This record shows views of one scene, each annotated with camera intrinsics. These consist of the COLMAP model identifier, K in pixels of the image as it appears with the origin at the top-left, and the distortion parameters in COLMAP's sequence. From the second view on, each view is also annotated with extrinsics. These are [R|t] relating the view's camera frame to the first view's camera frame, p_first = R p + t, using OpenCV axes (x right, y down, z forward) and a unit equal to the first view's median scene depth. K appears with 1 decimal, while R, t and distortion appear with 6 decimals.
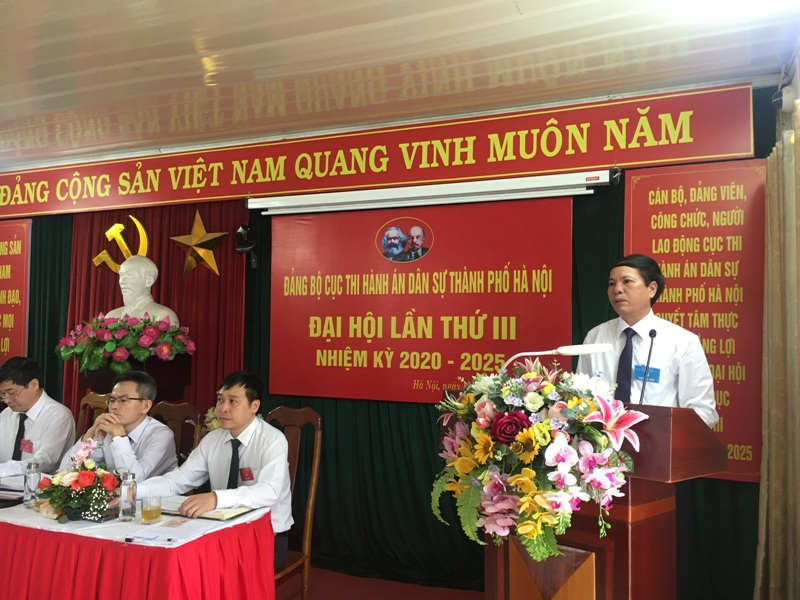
lens RADIAL K [[670.6, 0, 400.9], [0, 670.6, 298.6], [0, 0, 1]] dist [0.101648, -0.106779]
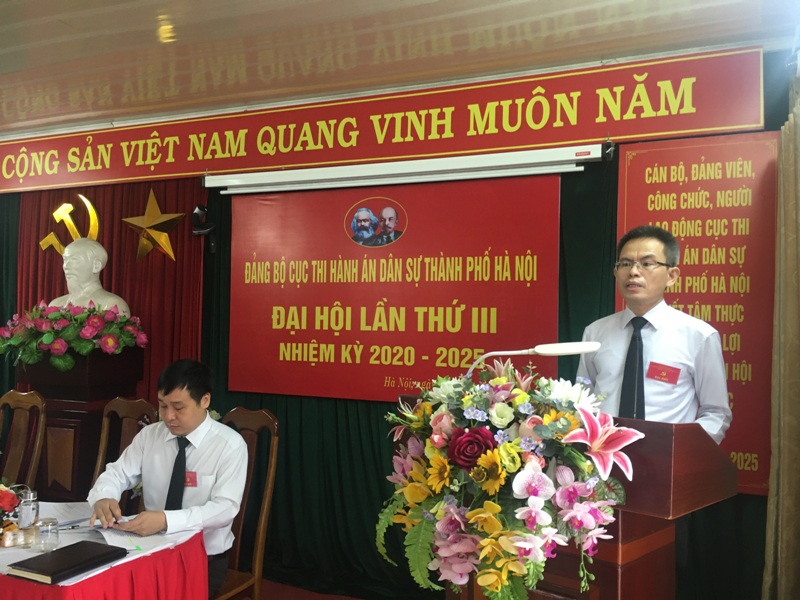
lens RADIAL K [[670.6, 0, 401.2], [0, 670.6, 297.0], [0, 0, 1]] dist [0.101648, -0.106779]
pose [[0.999947, 0.005635, 0.008605, 0.033534], [-0.005743, 0.999905, 0.012564, 0.001537], [-0.008533, -0.012613, 0.999884, 0.096831]]
